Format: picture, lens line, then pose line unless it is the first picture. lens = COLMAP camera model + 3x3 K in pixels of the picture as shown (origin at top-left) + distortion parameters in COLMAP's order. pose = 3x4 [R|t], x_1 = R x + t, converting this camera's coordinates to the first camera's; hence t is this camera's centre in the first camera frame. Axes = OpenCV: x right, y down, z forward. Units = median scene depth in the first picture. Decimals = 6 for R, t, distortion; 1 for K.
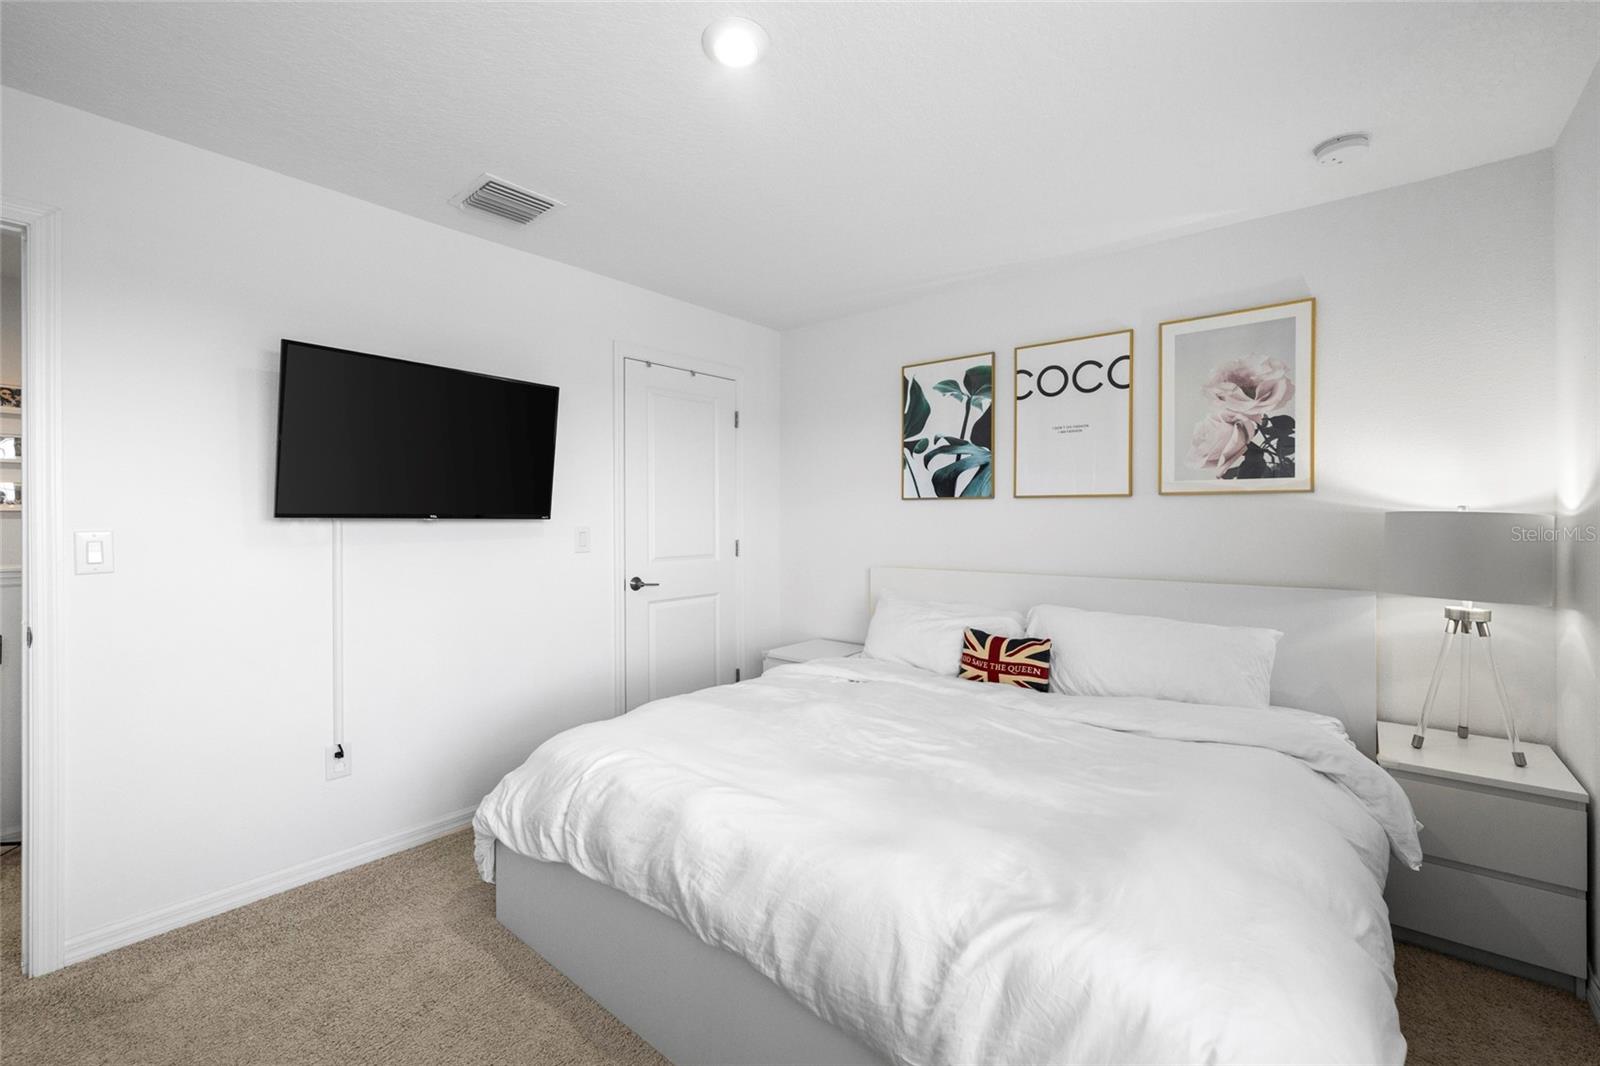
lens RADIAL K [[674.0, 0, 793.7], [0, 674.0, 512.2], [0, 0, 1]] dist [-0.000675, -0.000076]
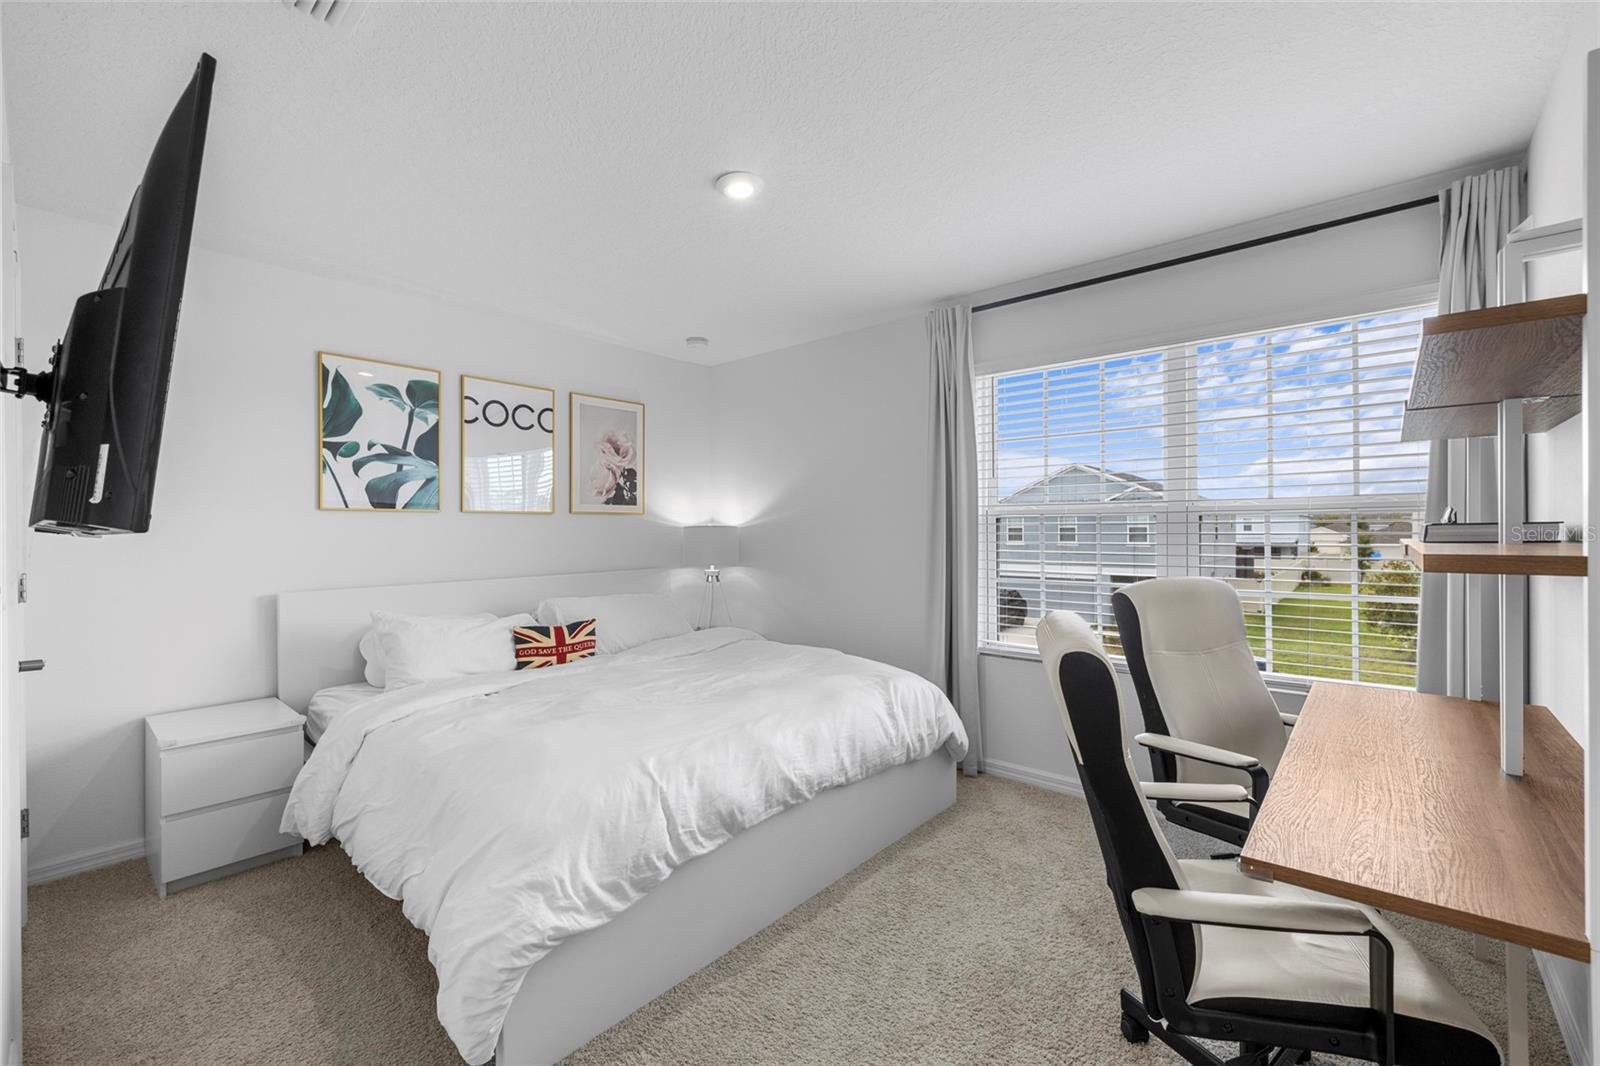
lens RADIAL K [[674.0, 0, 793.7], [0, 674.0, 512.2], [0, 0, 1]] dist [-0.000675, -0.000076]
pose [[0.017646, 0.024838, 0.999536, -0.828204], [-0.001375, 0.999691, -0.024817, 0.006108], [-0.999843, -0.000937, 0.017674, 0.490875]]
